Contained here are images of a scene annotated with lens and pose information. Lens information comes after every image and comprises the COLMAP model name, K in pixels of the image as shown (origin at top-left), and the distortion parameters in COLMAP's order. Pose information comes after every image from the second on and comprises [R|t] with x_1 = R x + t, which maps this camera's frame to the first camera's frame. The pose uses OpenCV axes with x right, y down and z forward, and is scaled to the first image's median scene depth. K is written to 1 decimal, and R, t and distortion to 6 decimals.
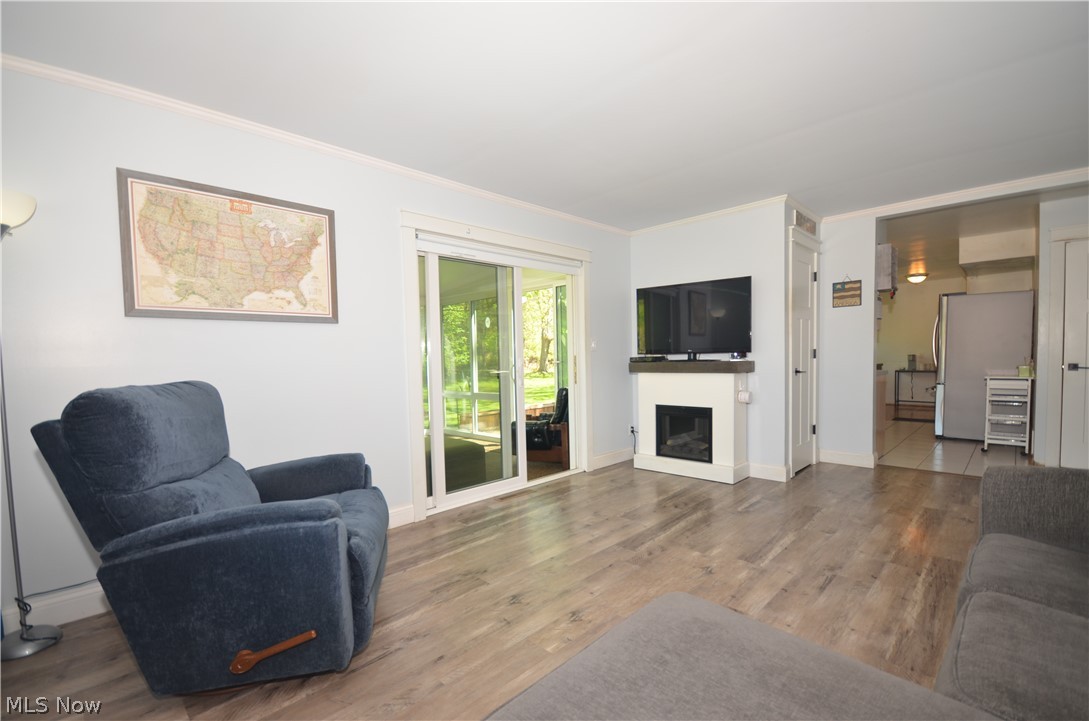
lens RADIAL K [[476.9, 0, 541.2], [0, 476.9, 379.0], [0, 0, 1]] dist [0.000064, -0.000253]
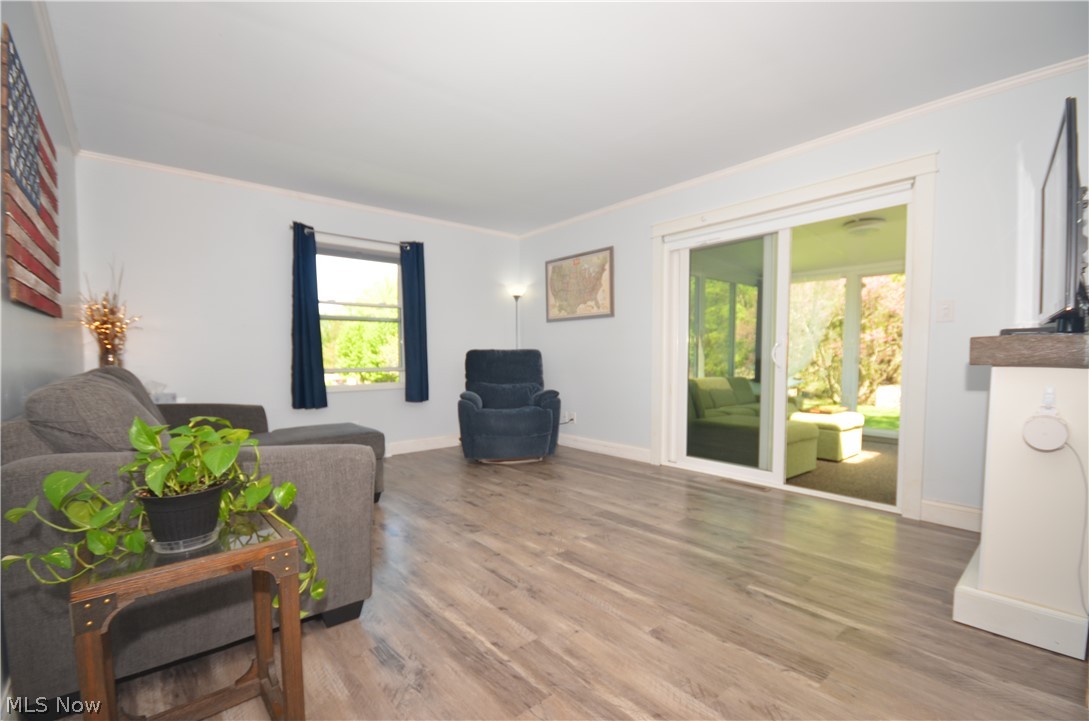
lens RADIAL K [[476.9, 0, 541.2], [0, 476.9, 379.0], [0, 0, 1]] dist [0.000064, -0.000253]
pose [[-0.087793, 0.075434, -0.993278, 1.269326], [-0.039674, 0.996073, 0.079153, -0.028759], [0.995348, 0.046356, -0.084456, 0.971153]]
